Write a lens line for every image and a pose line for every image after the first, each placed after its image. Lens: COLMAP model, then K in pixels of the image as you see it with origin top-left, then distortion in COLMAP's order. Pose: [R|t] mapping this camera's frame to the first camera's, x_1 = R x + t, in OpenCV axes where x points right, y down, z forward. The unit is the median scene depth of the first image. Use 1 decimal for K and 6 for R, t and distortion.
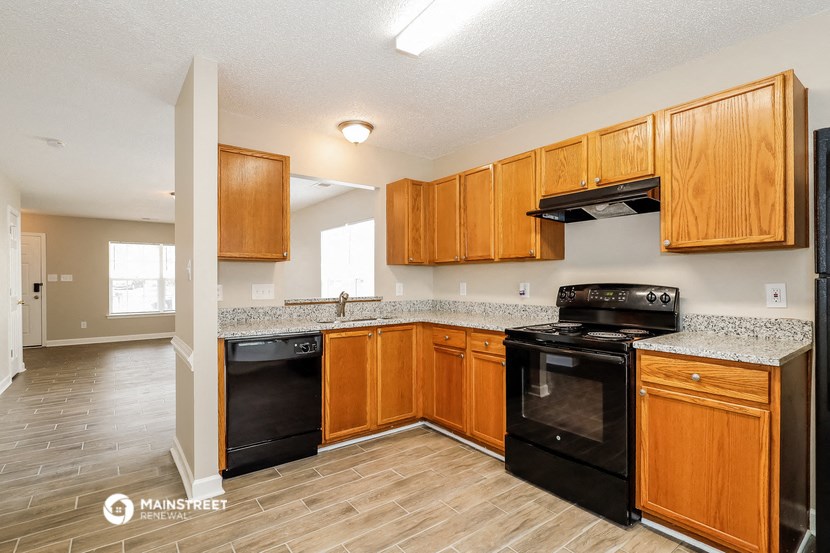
lens RADIAL K [[401.3, 0, 408.0], [0, 401.3, 285.4], [0, 0, 1]] dist [0.003631, 0.000423]
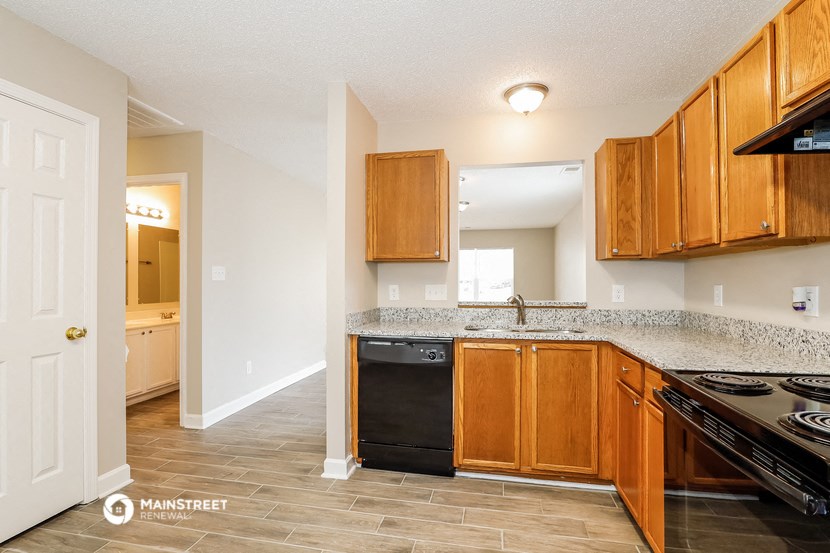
lens RADIAL K [[406.5, 0, 415.7], [0, 406.5, 281.4], [0, 0, 1]] dist [-0.002902, -0.000186]
pose [[0.670759, 0.002387, -0.741672, 0.361968], [-0.010515, 0.999925, -0.006291, -0.004997], [0.741601, 0.012018, 0.670734, 0.312868]]
